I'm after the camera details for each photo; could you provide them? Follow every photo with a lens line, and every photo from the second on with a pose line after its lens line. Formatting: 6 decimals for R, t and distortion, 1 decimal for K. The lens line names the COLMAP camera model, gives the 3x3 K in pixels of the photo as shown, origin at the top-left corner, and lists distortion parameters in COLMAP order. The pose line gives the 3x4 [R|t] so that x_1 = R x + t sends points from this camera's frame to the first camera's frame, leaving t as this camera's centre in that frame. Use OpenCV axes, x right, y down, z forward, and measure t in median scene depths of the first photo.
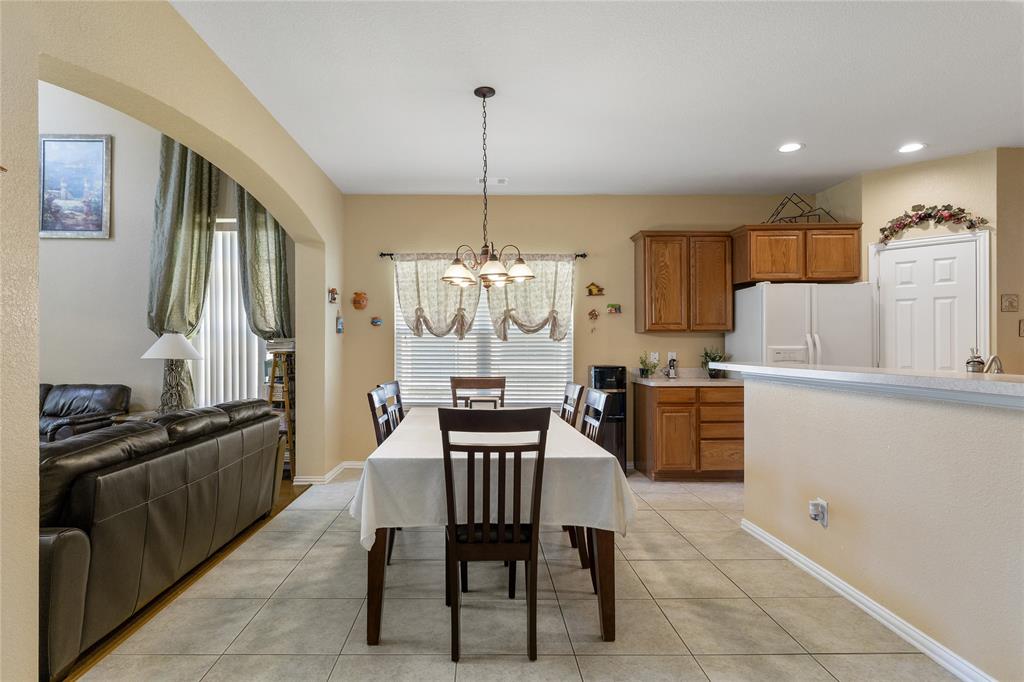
lens RADIAL K [[528.7, 0, 478.5], [0, 528.7, 349.5], [0, 0, 1]] dist [-0.000191, 0.000180]
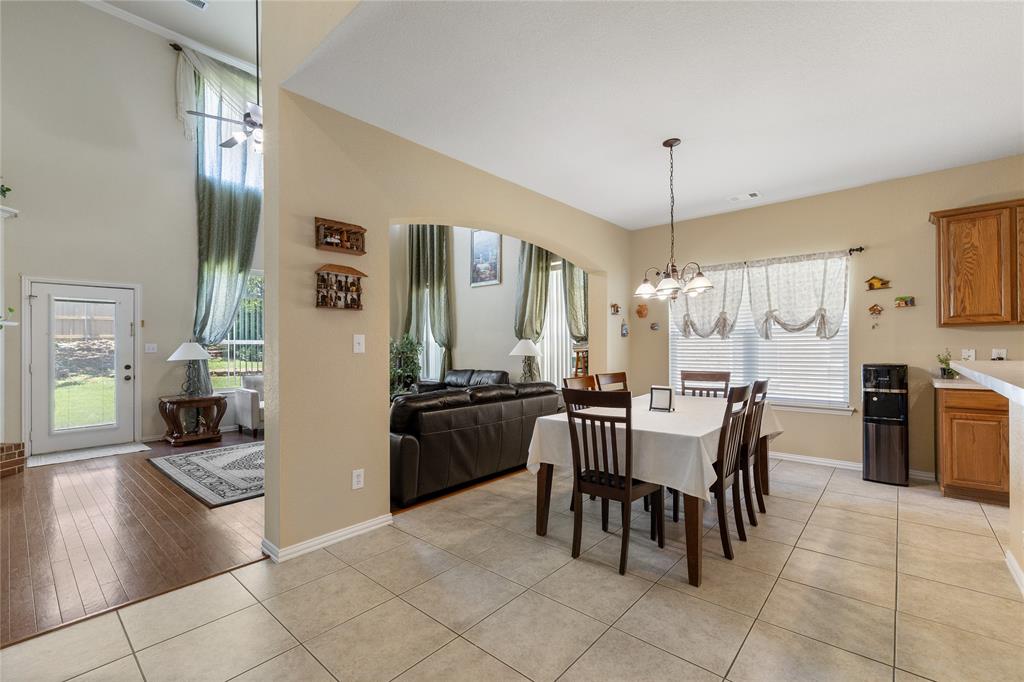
lens RADIAL K [[441.2, 0, 517.4], [0, 441.2, 349.1], [0, 0, 1]] dist [0.003691, 0.000267]
pose [[0.753703, -0.007015, -0.657177, 0.270230], [0.008325, 0.999965, -0.001126, -0.000187], [0.657162, -0.004622, 0.753735, -0.018004]]
